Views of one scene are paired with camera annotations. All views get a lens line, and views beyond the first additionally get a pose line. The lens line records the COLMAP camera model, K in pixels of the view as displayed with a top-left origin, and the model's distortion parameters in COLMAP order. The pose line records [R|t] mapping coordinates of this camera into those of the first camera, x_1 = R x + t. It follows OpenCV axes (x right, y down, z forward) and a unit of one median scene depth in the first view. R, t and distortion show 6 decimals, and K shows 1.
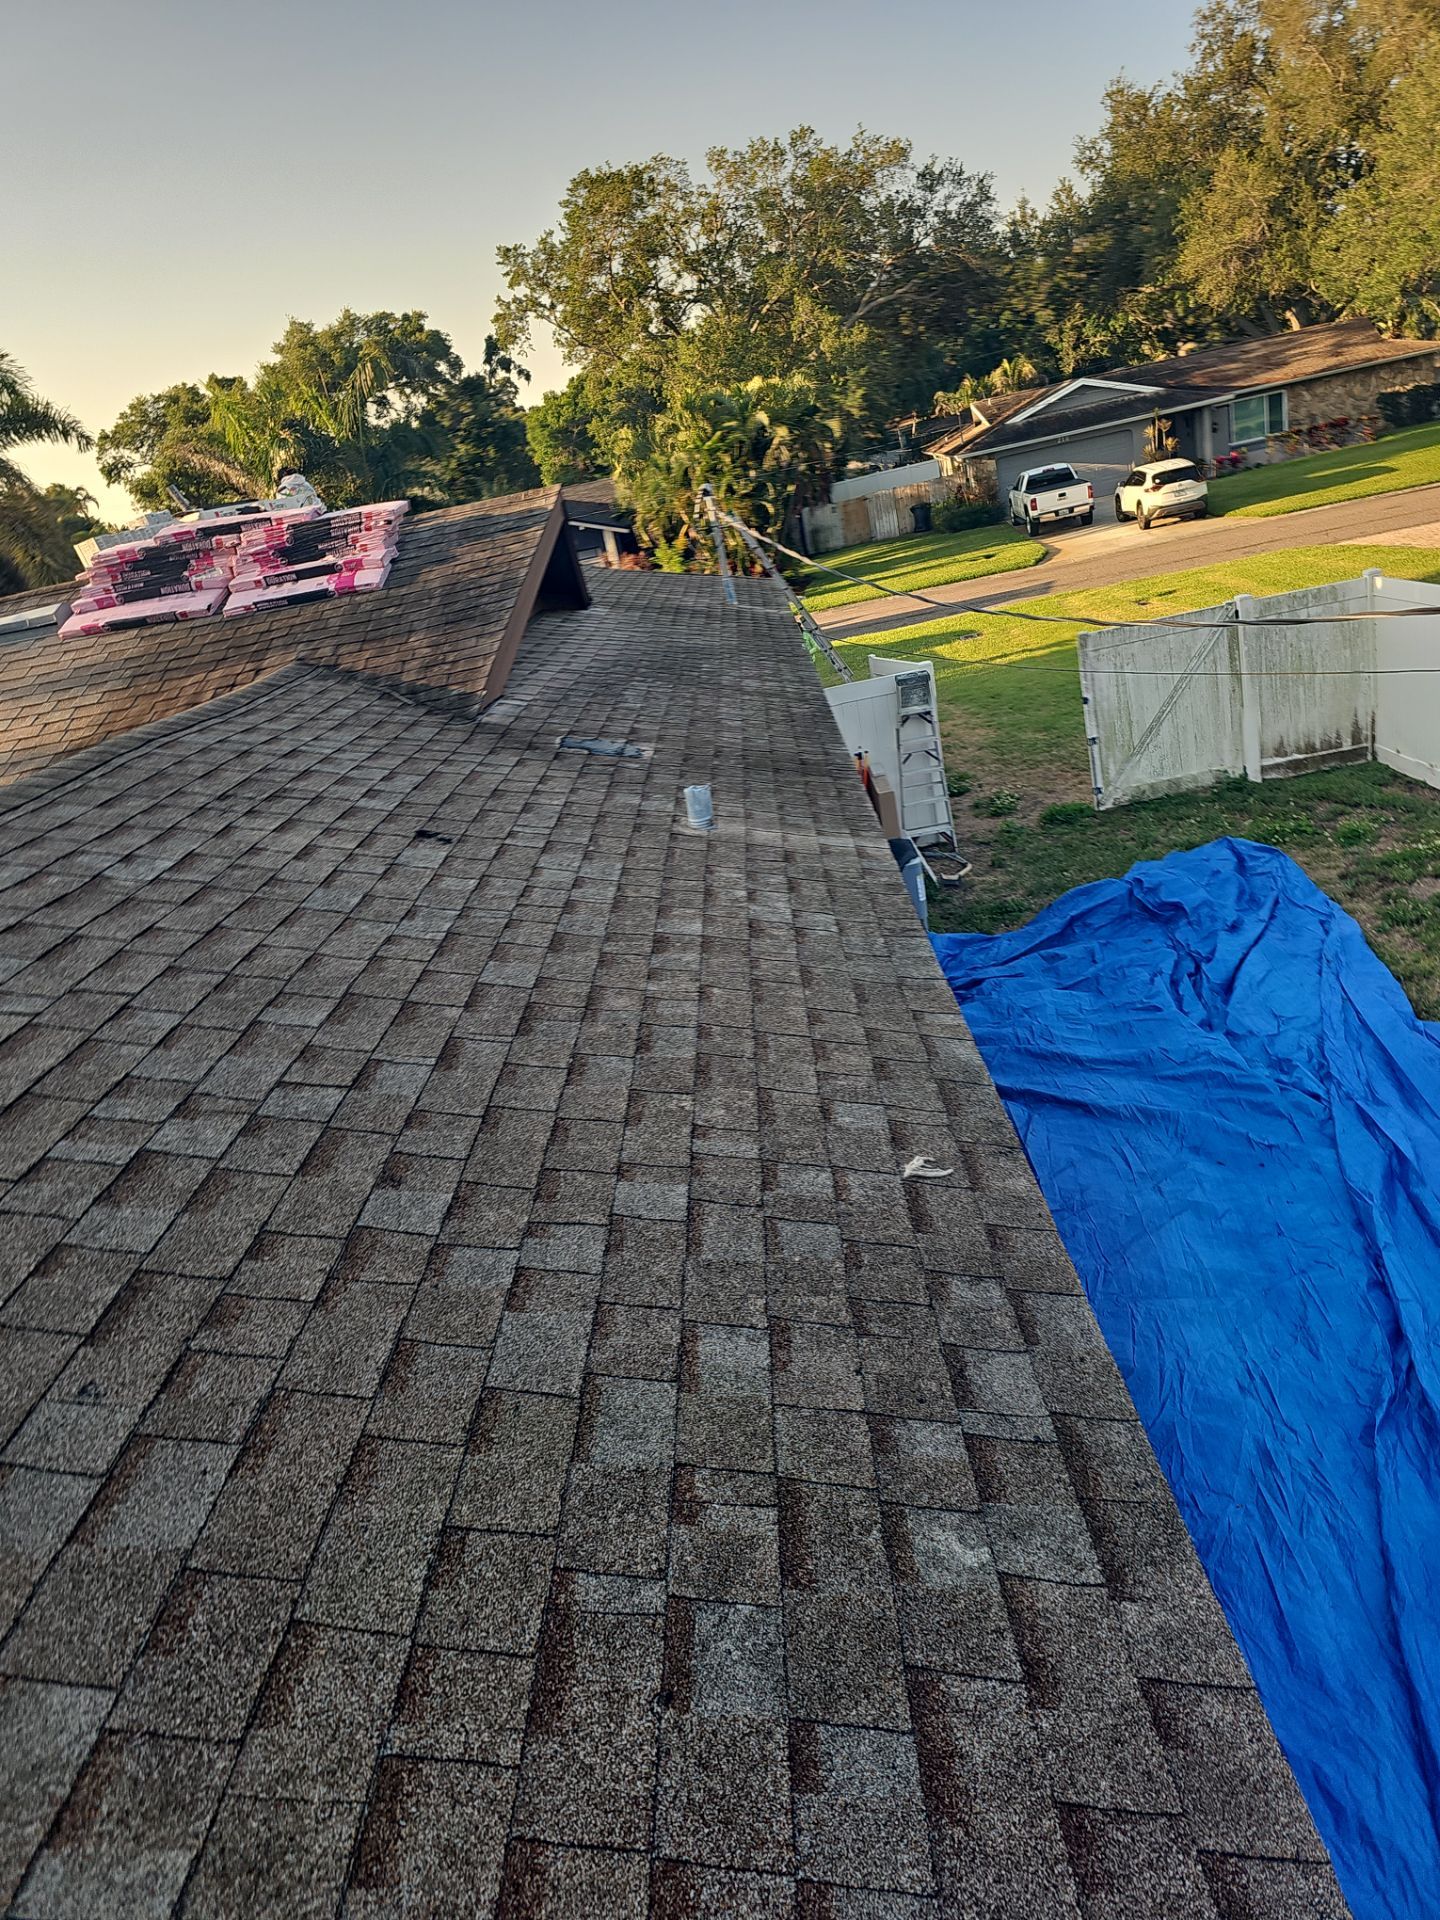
lens RADIAL K [[1310.1, 0, 727.7], [0, 1310.1, 954.6], [0, 0, 1]] dist [0.064414, -0.065196]
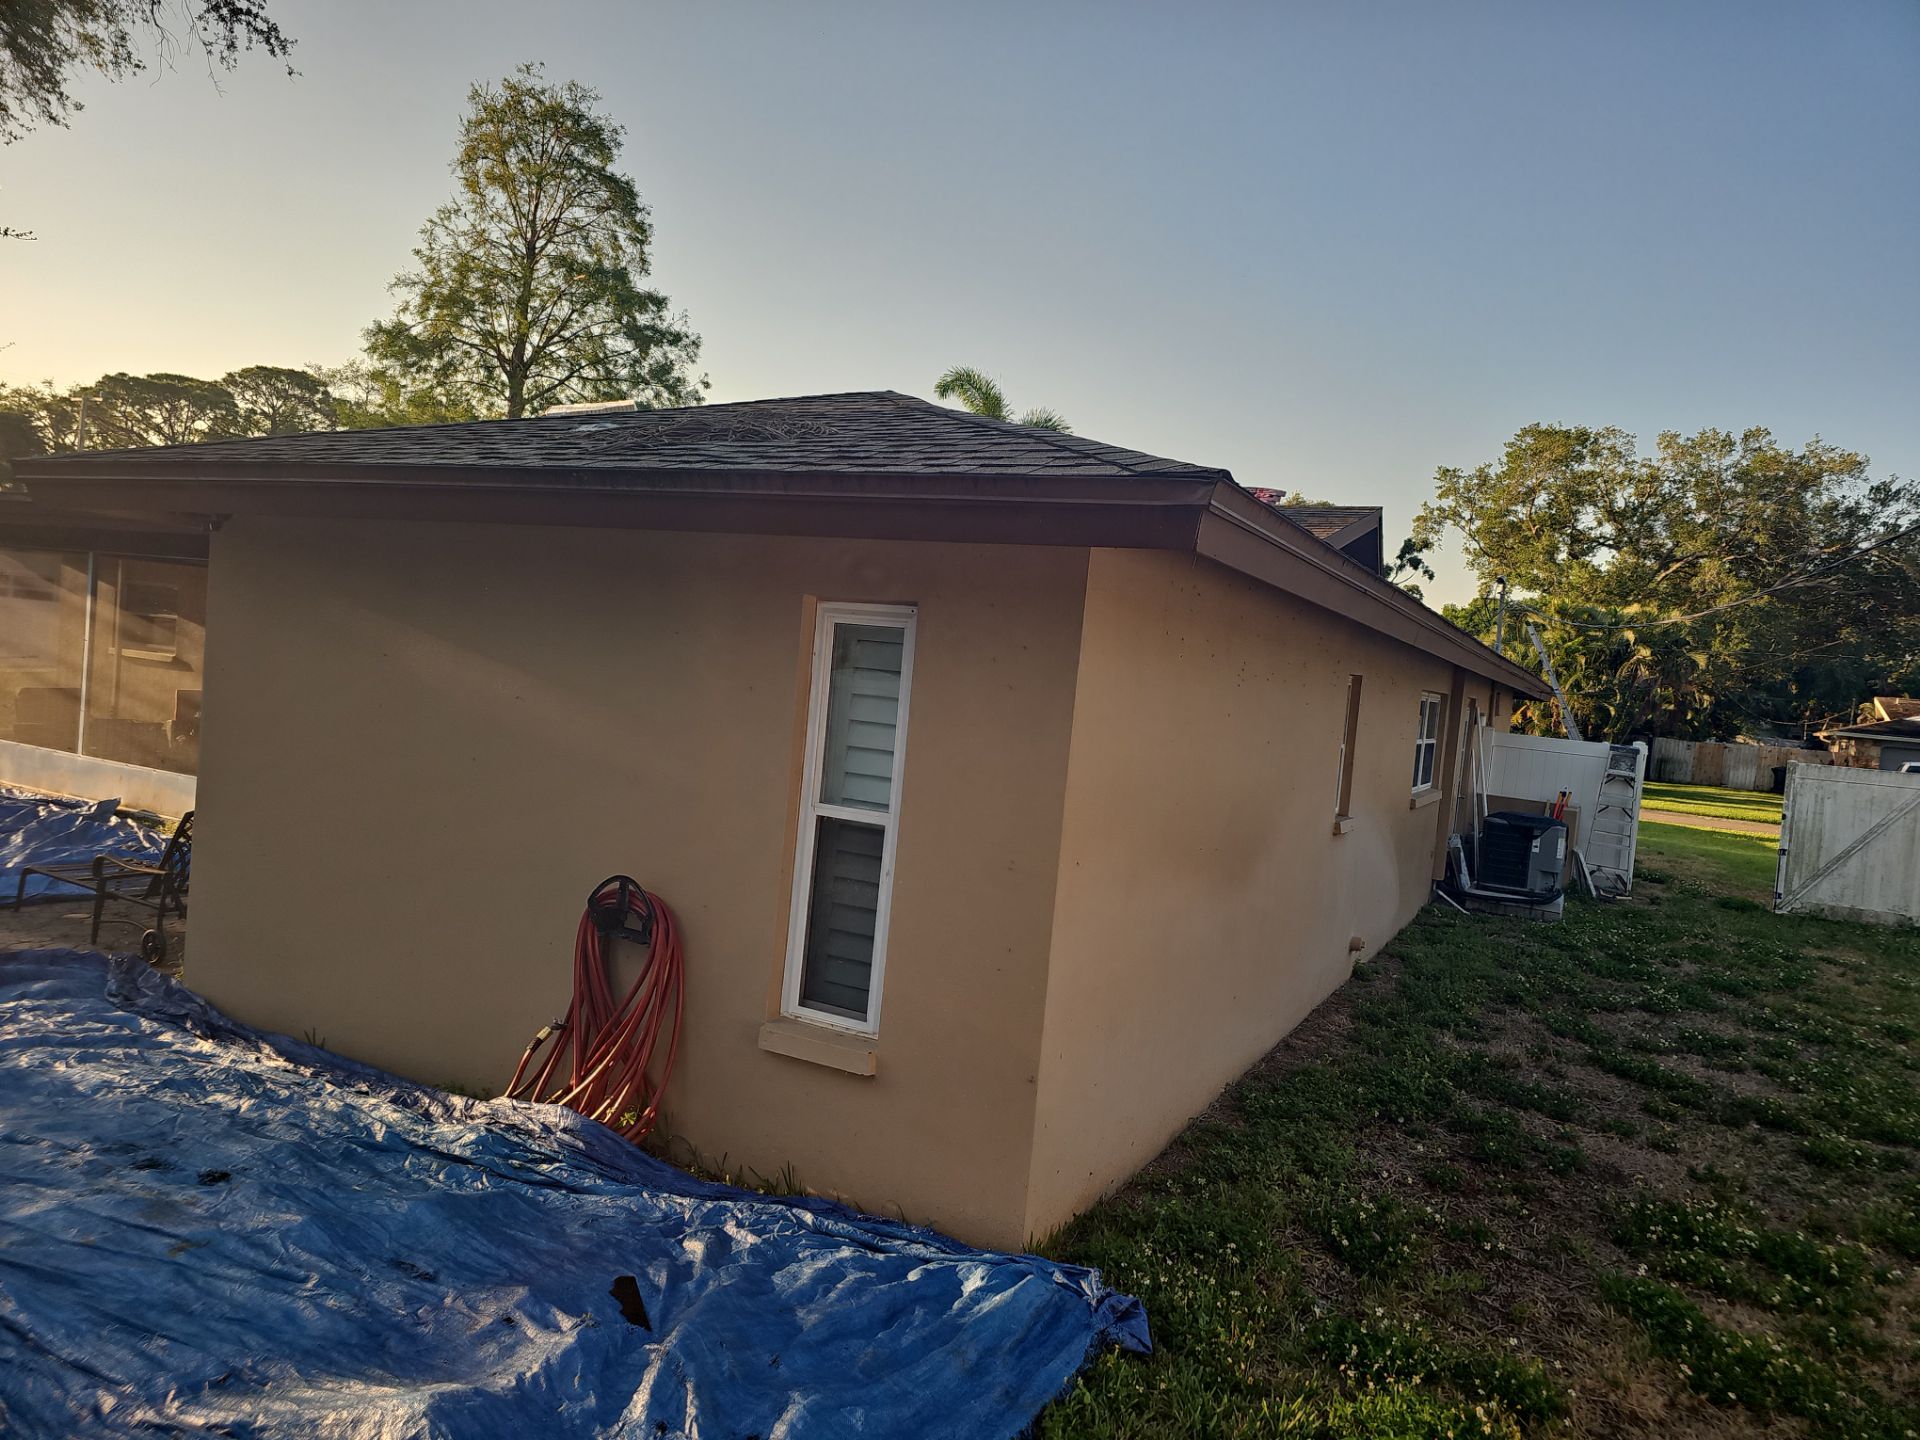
lens RADIAL K [[1290.7, 0, 966.7], [0, 1290.7, 713.7], [0, 0, 1]] dist [0.041658, -0.032587]
pose [[0.853654, 0.286884, -0.434710, 0.034409], [-0.402614, 0.892956, -0.201324, 0.066848], [0.330420, 0.346882, 0.877779, -0.077248]]
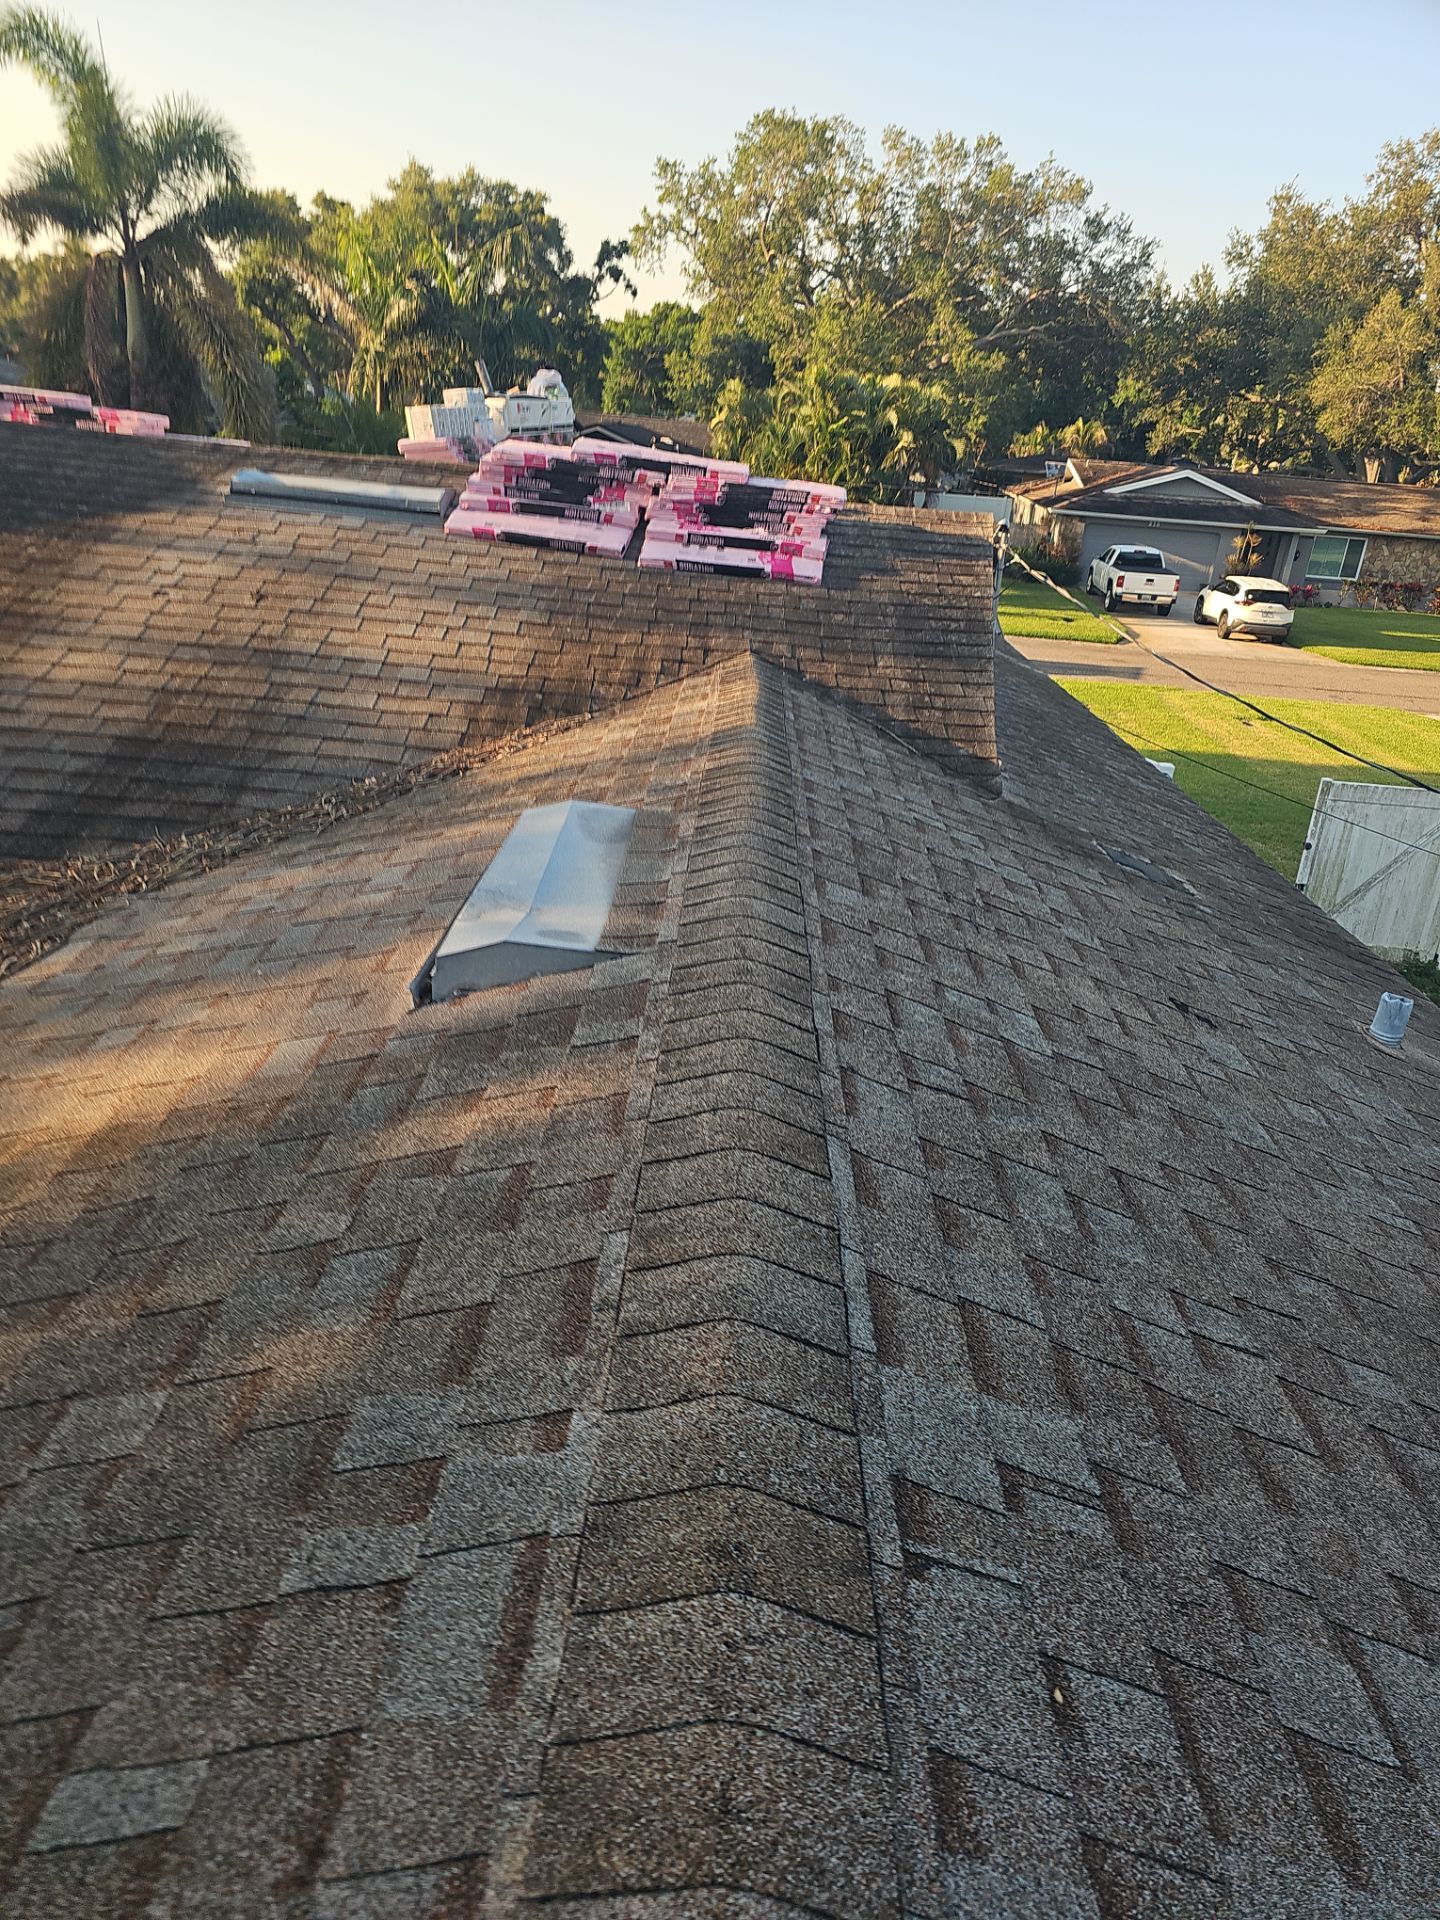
lens RADIAL K [[1286.0, 0, 719.6], [0, 1286.0, 969.1], [0, 0, 1]] dist [0.056947, -0.050329]
pose [[0.961262, 0.263313, 0.081500, -0.054184], [-0.266611, 0.963258, 0.032447, -0.005977], [-0.069962, -0.052918, 0.996145, 0.019159]]
